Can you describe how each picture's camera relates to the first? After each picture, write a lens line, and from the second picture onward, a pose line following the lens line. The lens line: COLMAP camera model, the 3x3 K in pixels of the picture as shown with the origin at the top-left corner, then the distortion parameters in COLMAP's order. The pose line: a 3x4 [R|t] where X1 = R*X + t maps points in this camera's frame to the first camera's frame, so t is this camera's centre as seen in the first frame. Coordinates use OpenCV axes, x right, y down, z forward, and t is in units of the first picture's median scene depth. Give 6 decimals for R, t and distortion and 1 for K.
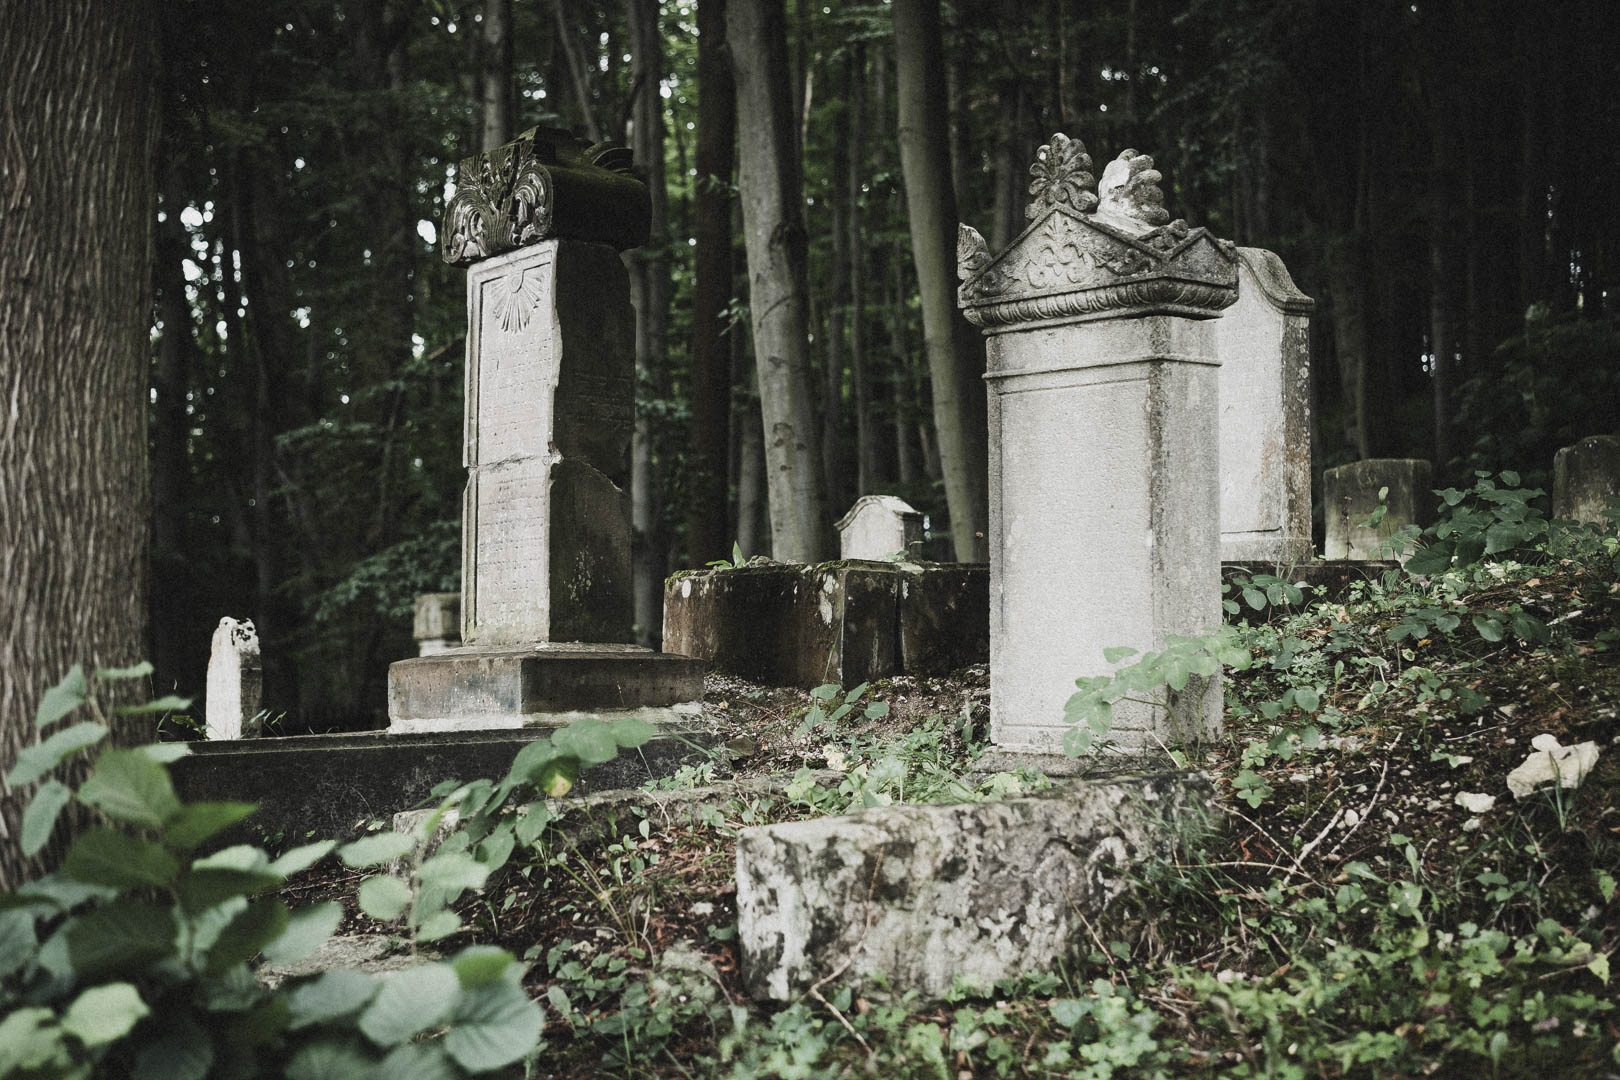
lens RADIAL K [[2384.6, 0, 807.0], [0, 2384.6, 539.5], [0, 0, 1]] dist [-0.002940, 0.000000]
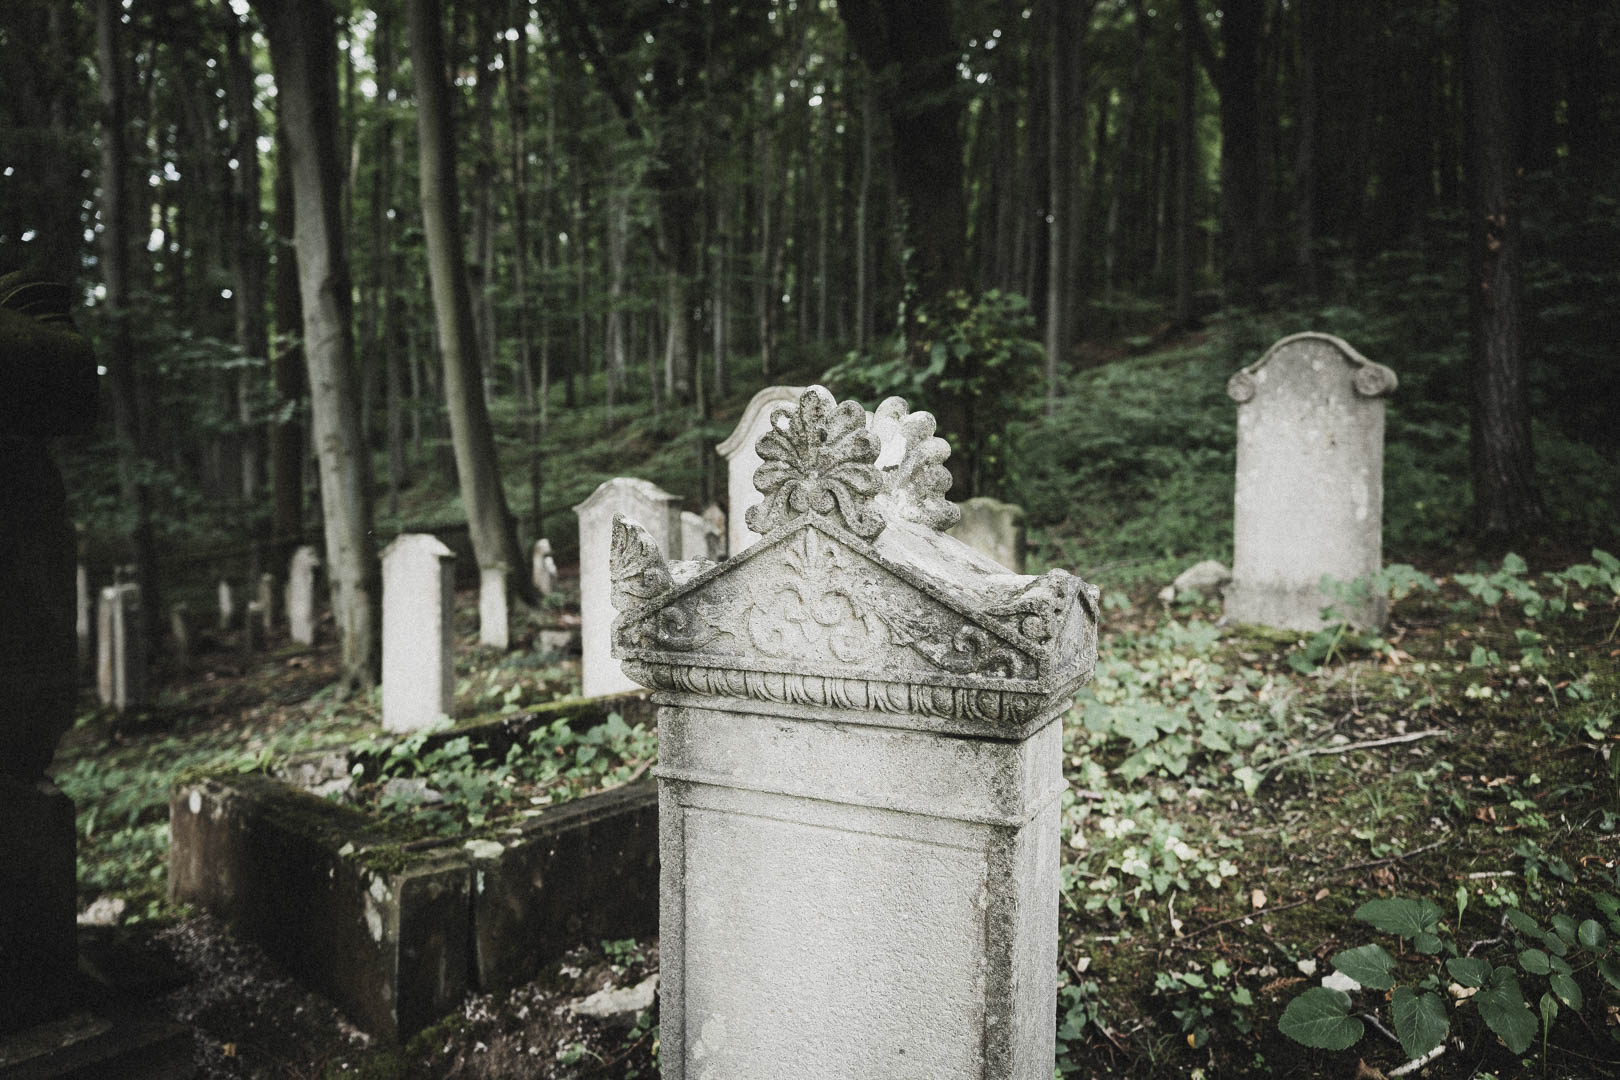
lens RADIAL K [[1245.7, 0, 813.3], [0, 1245.7, 549.9], [0, 0, 1]] dist [-0.009167, 0.002947]
pose [[0.939005, -0.008567, 0.343797, 0.005143], [-0.028284, 0.994379, 0.102030, -0.158384], [-0.342738, -0.105531, 0.933485, 0.710536]]
